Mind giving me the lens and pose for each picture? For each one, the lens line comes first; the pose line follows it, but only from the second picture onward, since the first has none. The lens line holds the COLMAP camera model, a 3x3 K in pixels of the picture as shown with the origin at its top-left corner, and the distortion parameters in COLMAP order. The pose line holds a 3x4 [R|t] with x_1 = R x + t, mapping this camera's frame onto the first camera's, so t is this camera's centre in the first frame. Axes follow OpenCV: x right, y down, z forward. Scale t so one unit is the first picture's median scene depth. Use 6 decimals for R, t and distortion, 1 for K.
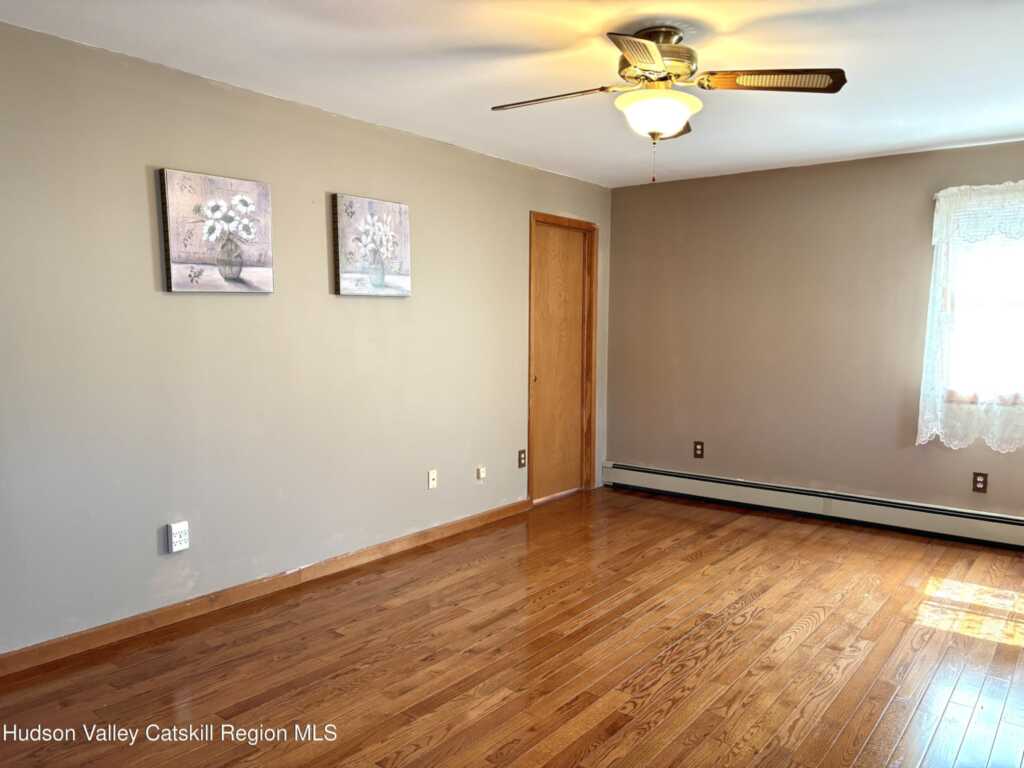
lens RADIAL K [[761.8, 0, 512.0], [0, 761.8, 384.0], [0, 0, 1]] dist [0.047168, -0.049767]
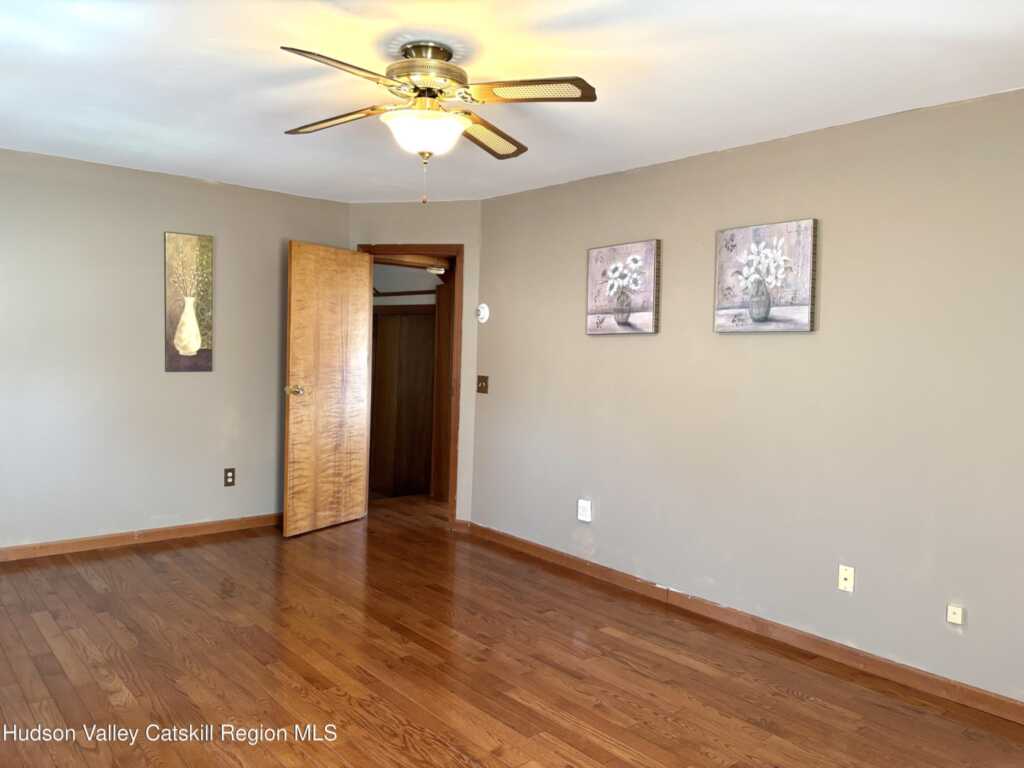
lens RADIAL K [[761.8, 0, 512.0], [0, 761.8, 384.0], [0, 0, 1]] dist [0.047168, -0.049767]
pose [[-0.198542, 0.031403, -0.979589, 0.891495], [-0.111970, 0.992216, 0.054502, -0.084618], [0.973675, 0.120505, -0.193481, 1.063764]]
